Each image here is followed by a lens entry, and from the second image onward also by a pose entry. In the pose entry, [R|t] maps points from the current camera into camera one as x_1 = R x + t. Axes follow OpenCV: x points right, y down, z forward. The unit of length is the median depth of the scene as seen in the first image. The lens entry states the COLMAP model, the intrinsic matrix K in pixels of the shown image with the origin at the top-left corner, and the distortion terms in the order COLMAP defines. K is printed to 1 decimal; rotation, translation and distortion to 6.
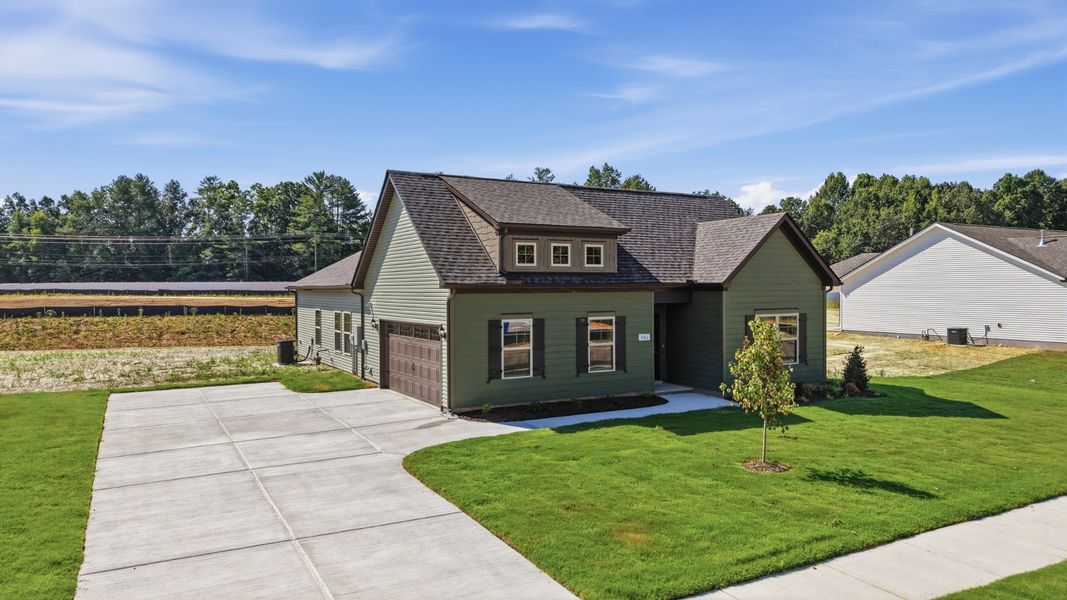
lens RADIAL K [[706.3, 0, 535.3], [0, 706.3, 298.8], [0, 0, 1]] dist [0.049130, -0.006363]
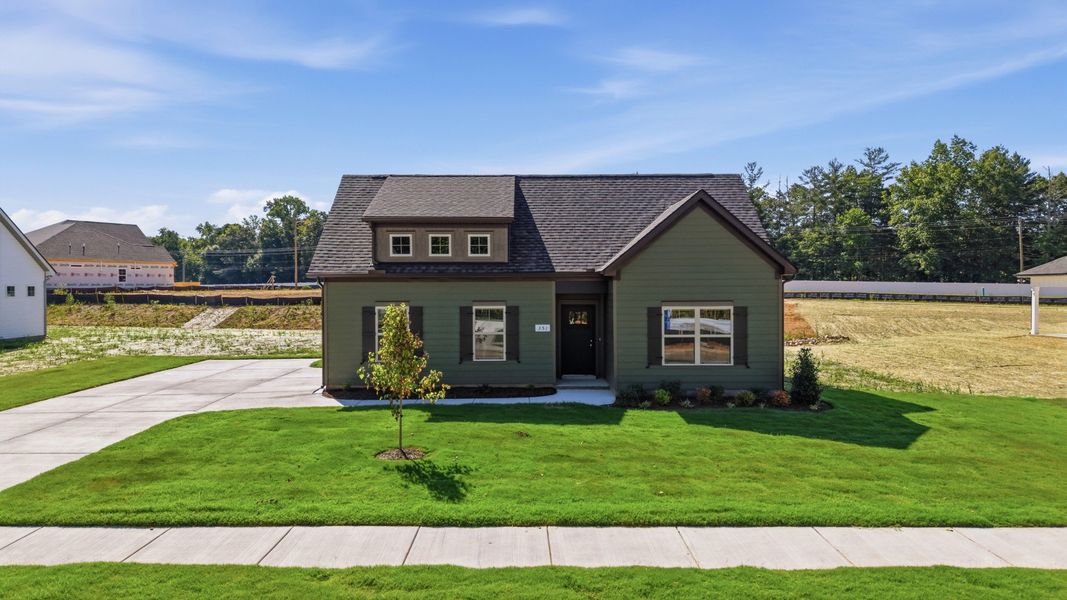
lens RADIAL K [[706.3, 0, 504.3], [0, 706.3, 275.1], [0, 0, 1]] dist [0.049130, -0.006363]
pose [[0.888683, -0.006762, -0.458473, 0.514646], [-0.006503, 0.999605, -0.027348, 0.008134], [0.458476, 0.027285, 0.888288, 0.105383]]
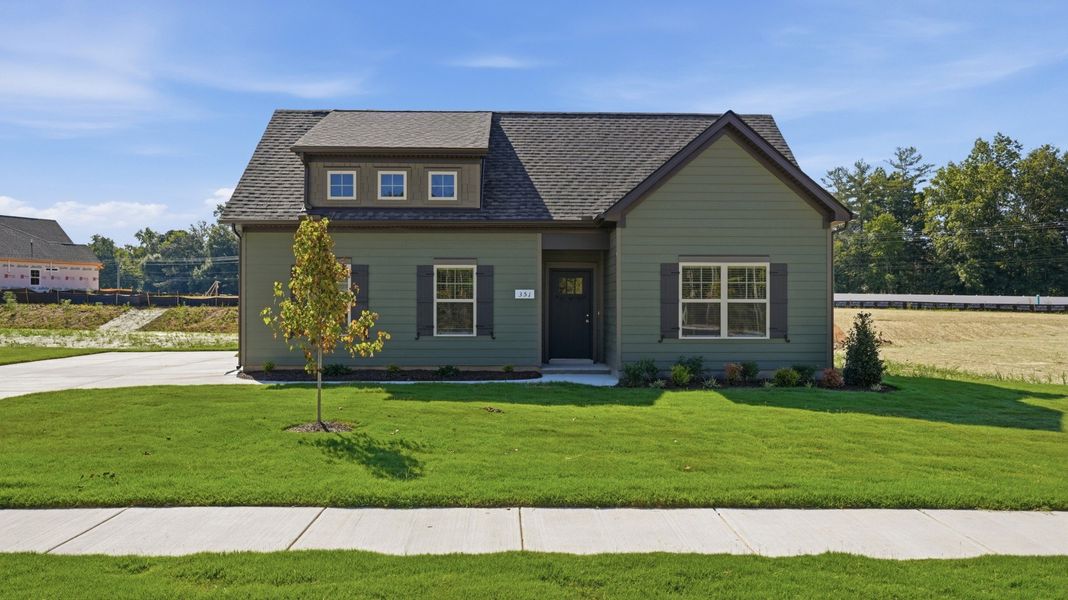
lens RADIAL K [[808.9, 0, 502.3], [0, 808.9, 280.0], [0, 0, 1]] dist [0.024866, 0.041040]
pose [[0.897020, -0.005389, -0.441957, 0.478240], [-0.012628, 0.999205, -0.037816, 0.067327], [0.441810, 0.039503, 0.896239, 0.202923]]
